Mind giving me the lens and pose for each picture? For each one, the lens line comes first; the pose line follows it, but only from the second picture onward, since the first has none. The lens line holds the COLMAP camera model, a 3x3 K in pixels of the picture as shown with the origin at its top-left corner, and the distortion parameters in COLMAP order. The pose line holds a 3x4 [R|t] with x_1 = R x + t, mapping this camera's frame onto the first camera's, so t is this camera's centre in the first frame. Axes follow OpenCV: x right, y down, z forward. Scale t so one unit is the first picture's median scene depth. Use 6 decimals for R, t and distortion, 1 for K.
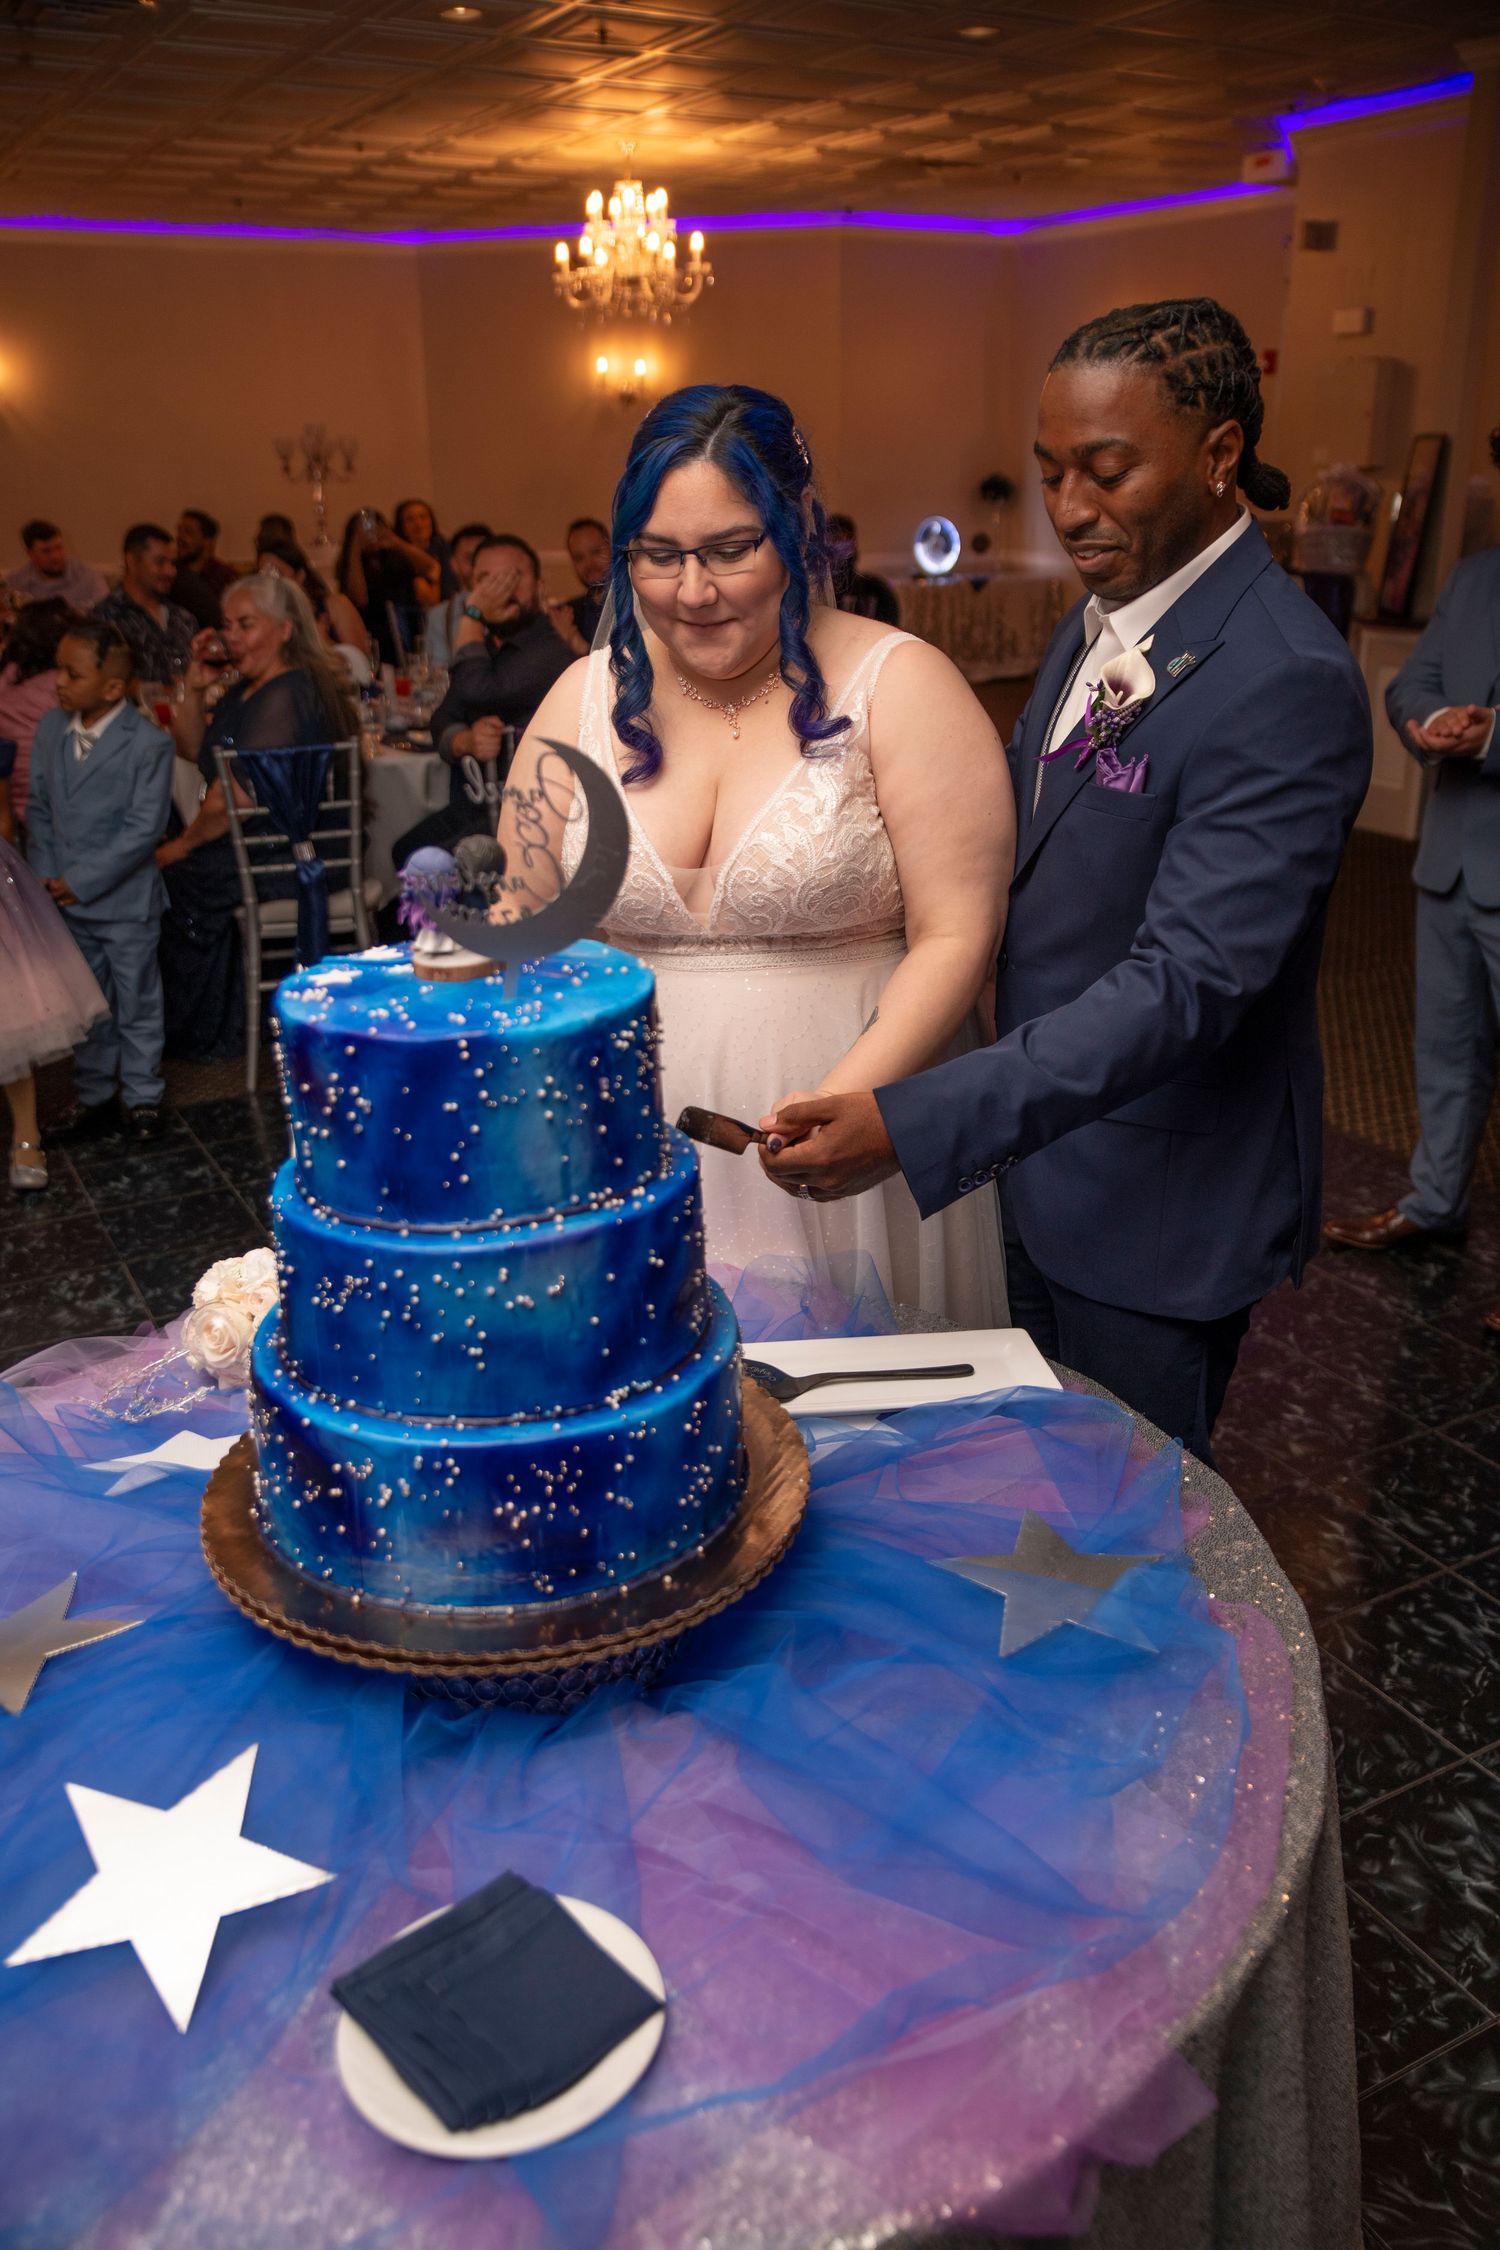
lens RADIAL K [[1822.9, 0, 753.1], [0, 1822.9, 1166.7], [0, 0, 1]] dist [-0.090023, 0.115048]
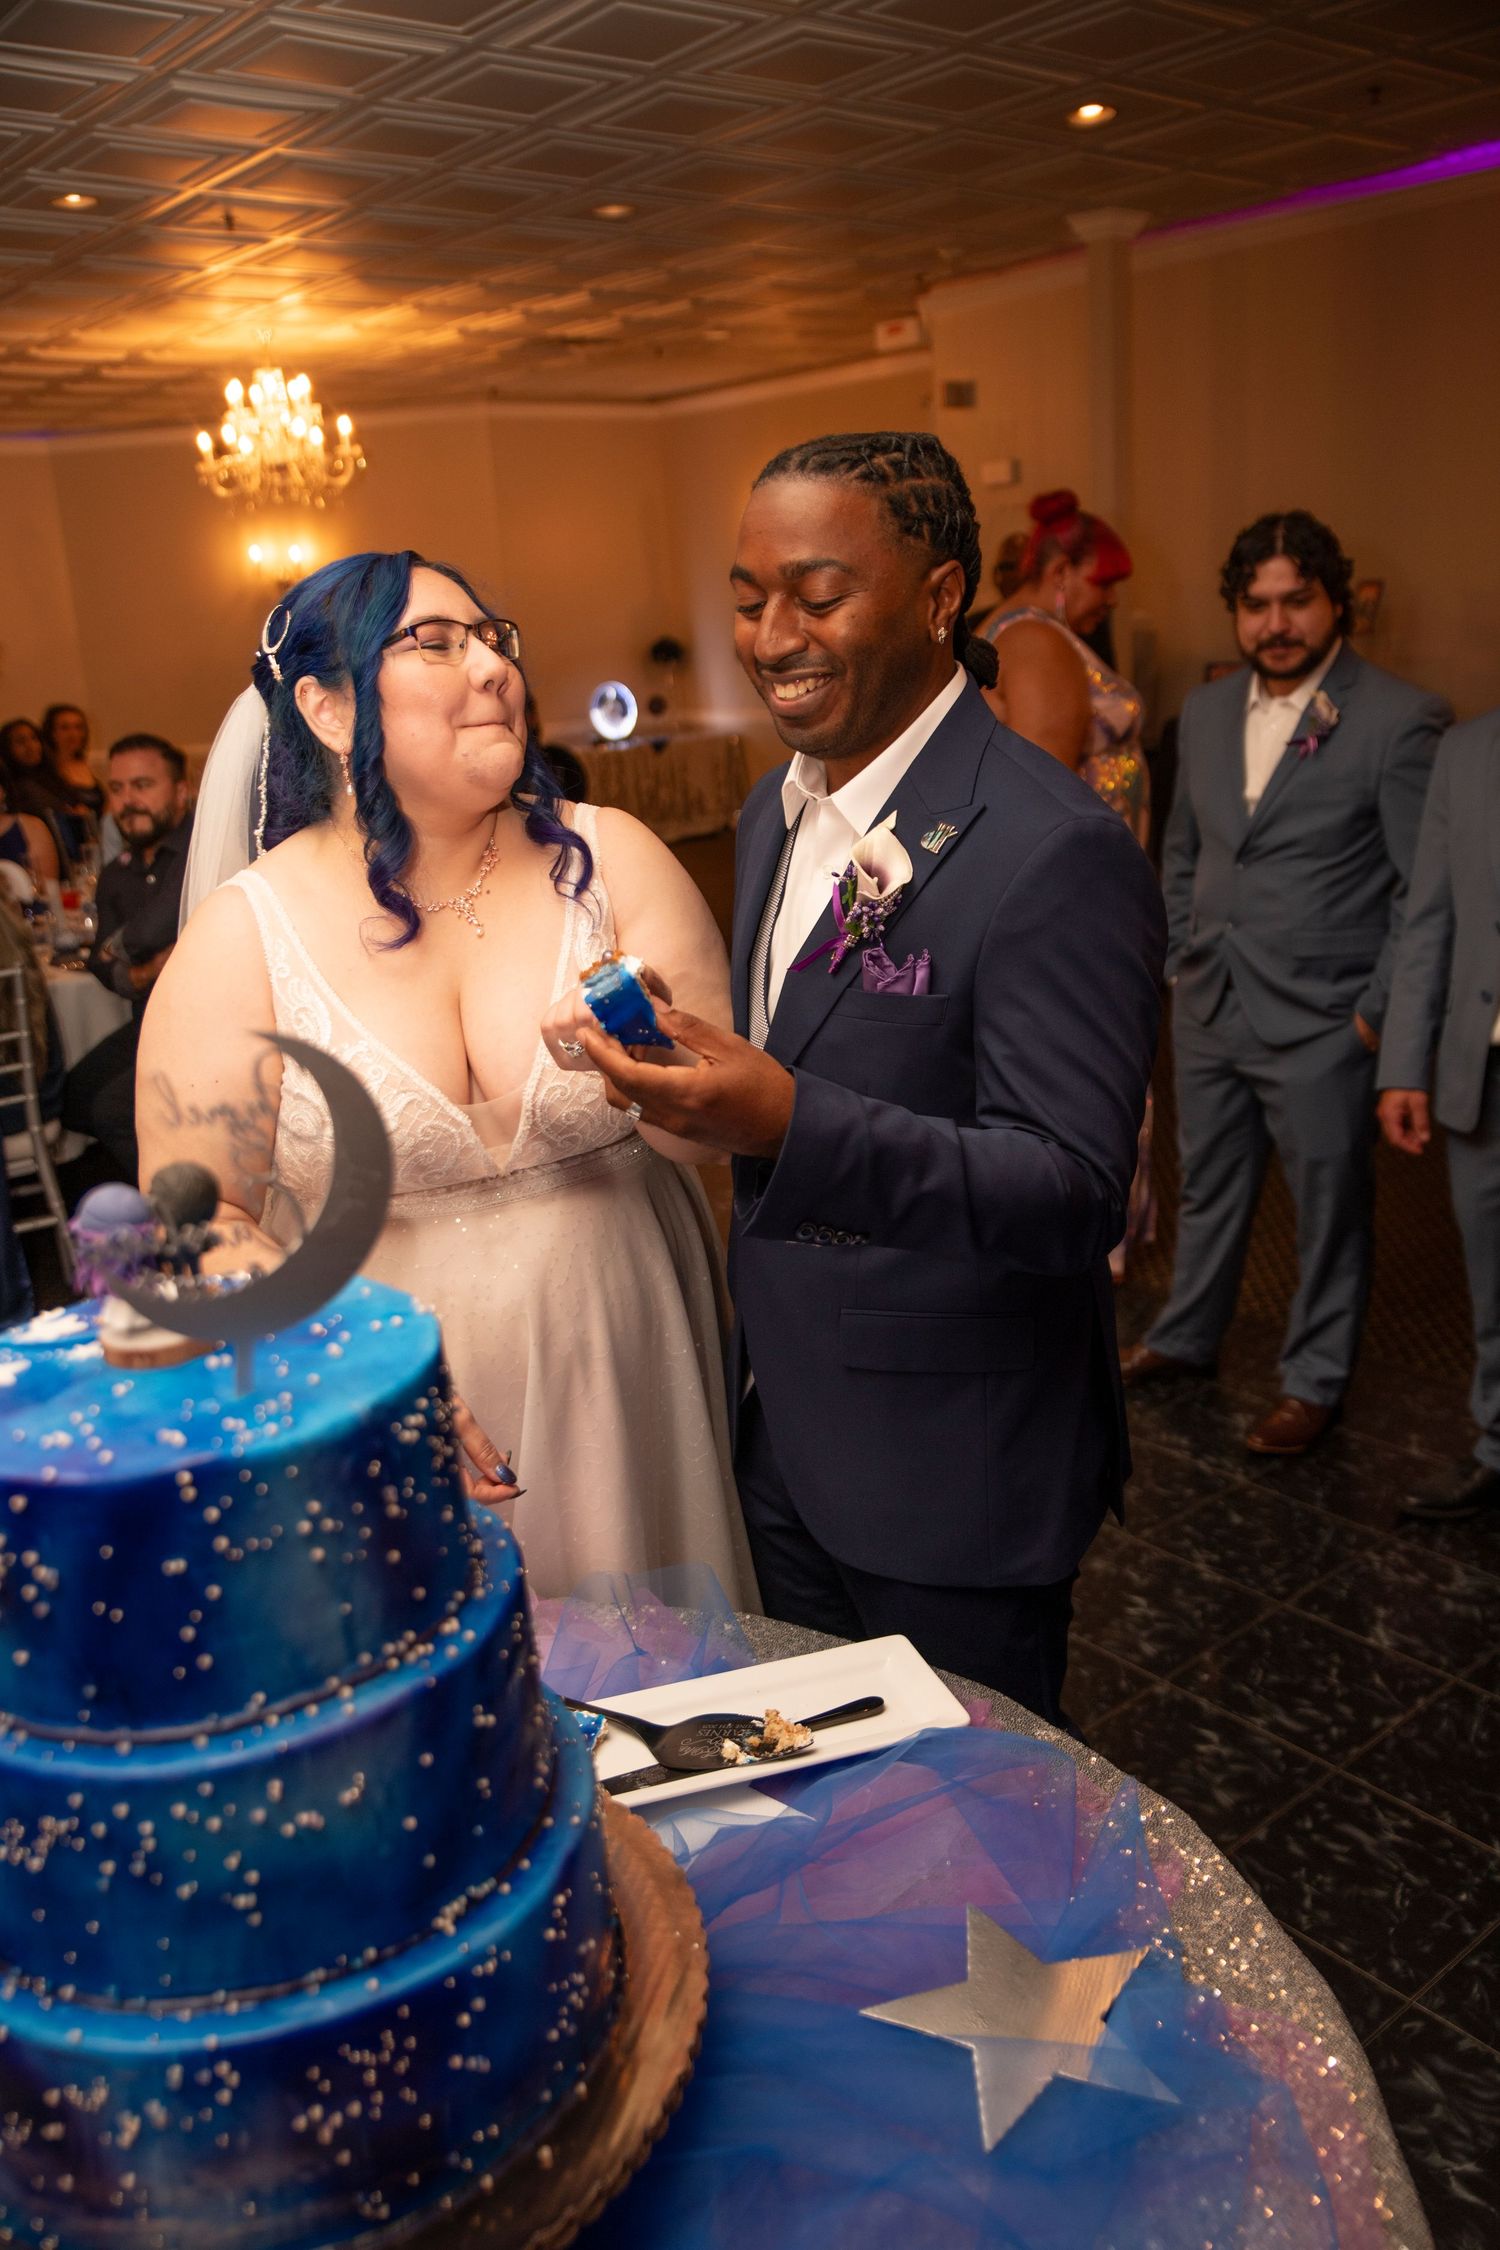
lens RADIAL K [[1822.9, 0, 753.1], [0, 1822.9, 1166.7], [0, 0, 1]] dist [-0.090023, 0.115048]
pose [[0.982621, -0.100997, 0.155741, -0.018116], [0.113800, 0.990624, -0.075592, -0.047432], [-0.146646, 0.092001, 0.984901, 0.120791]]
